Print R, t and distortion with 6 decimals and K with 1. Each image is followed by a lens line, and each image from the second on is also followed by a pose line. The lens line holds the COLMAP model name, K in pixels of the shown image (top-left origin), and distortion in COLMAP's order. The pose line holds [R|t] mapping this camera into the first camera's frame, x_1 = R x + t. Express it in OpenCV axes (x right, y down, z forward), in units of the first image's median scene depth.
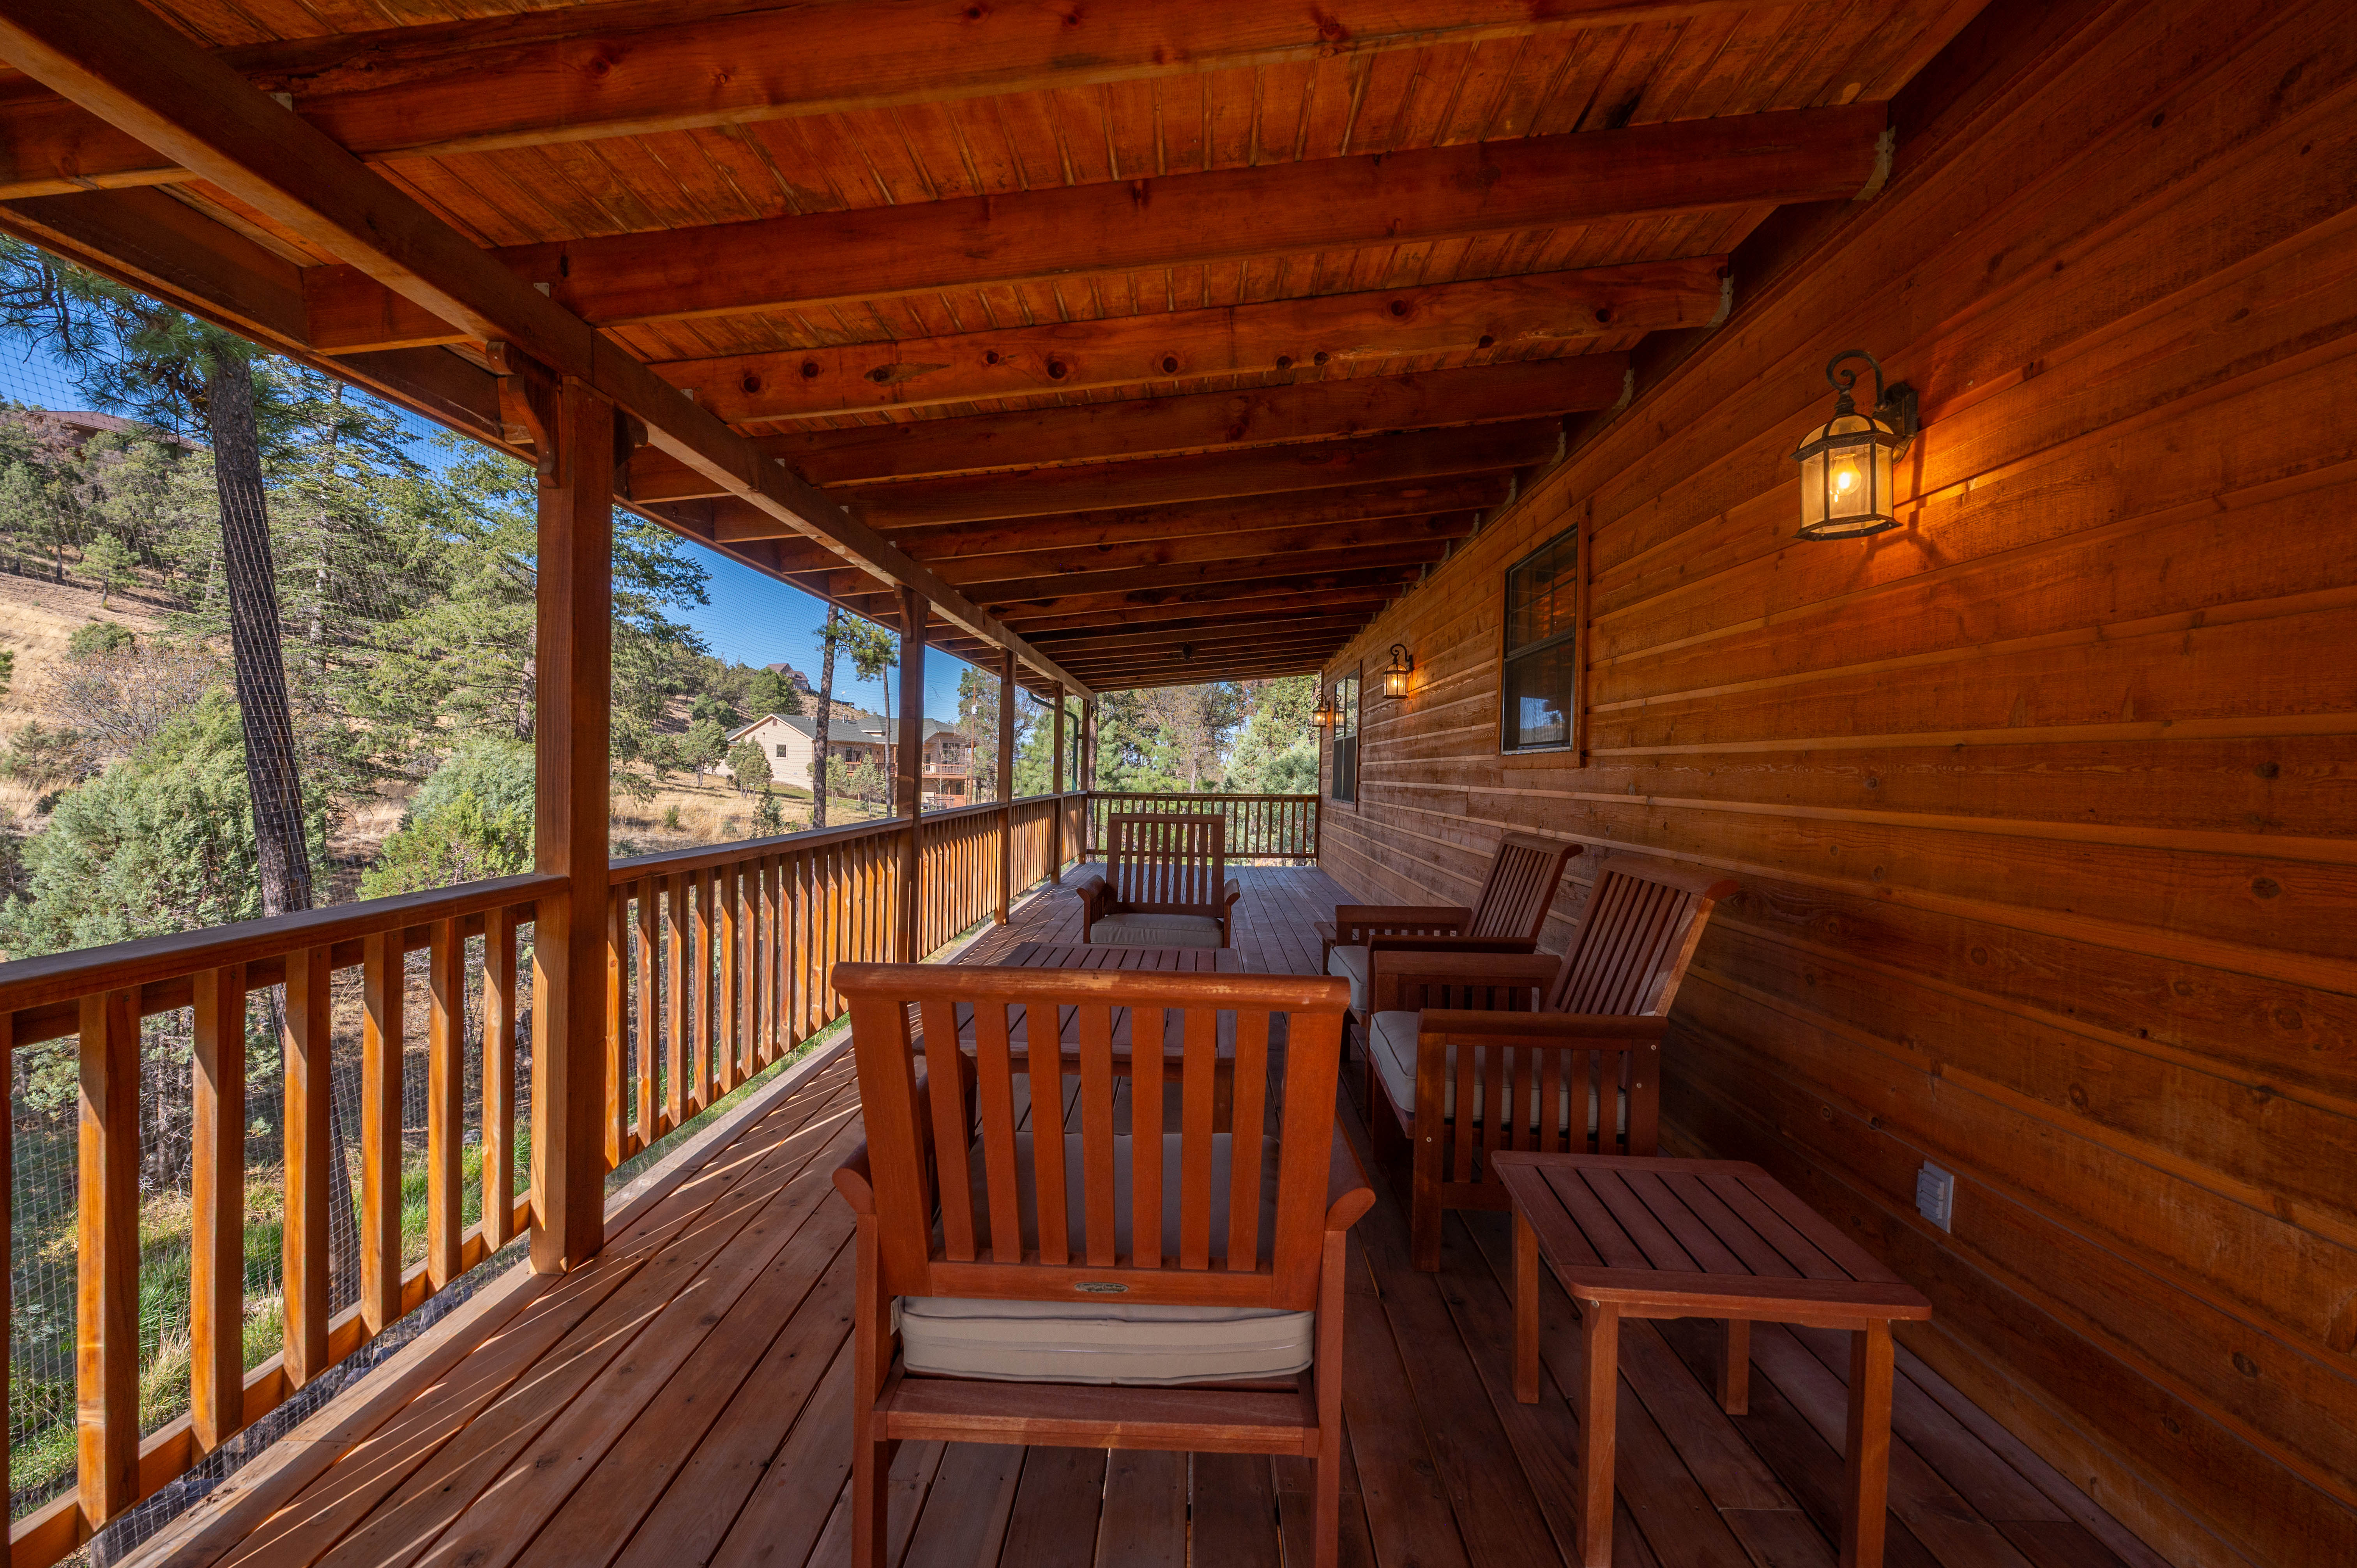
lens RADIAL K [[936.3, 0, 1177.0], [0, 936.3, 775.5], [0, 0, 1]] dist [-0.001470, 0.000722]
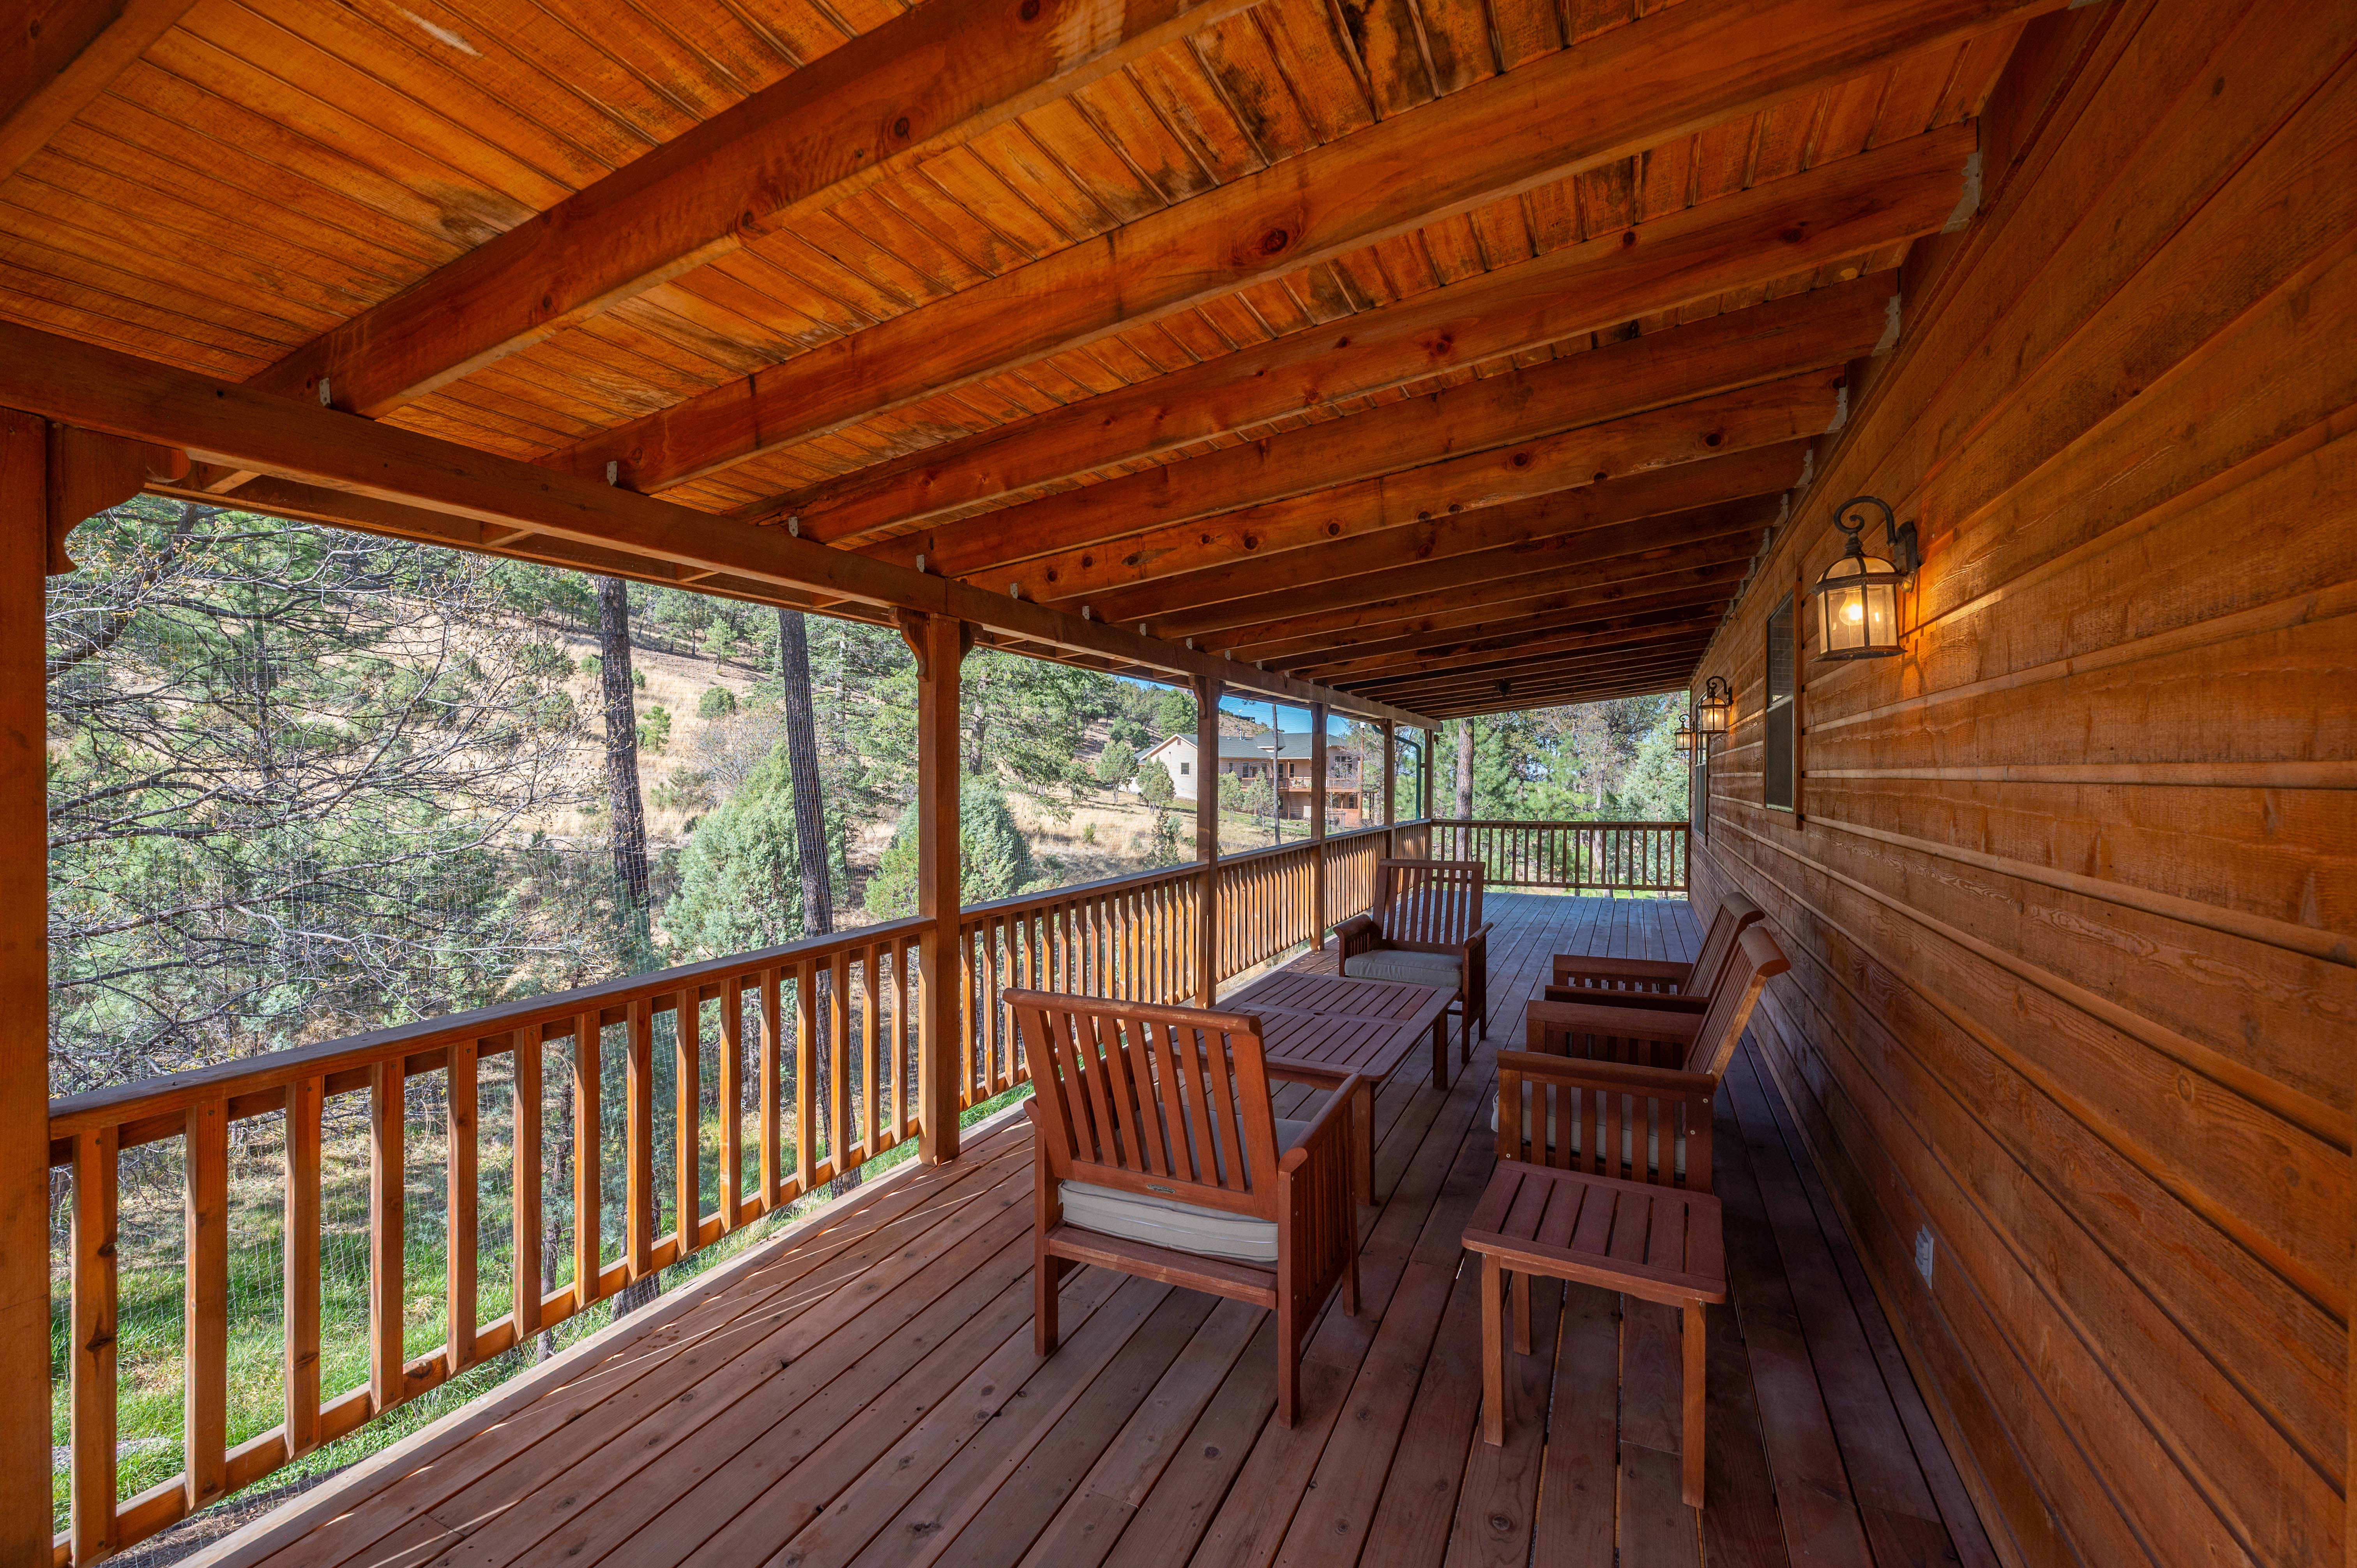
lens RADIAL K [[936.3, 0, 1177.0], [0, 936.3, 775.5], [0, 0, 1]] dist [-0.001470, 0.000722]
pose [[0.921548, -0.022034, -0.387638, 0.287456], [0.014492, 0.999645, -0.022369, -0.076620], [0.387993, 0.014997, 0.921540, -0.262804]]
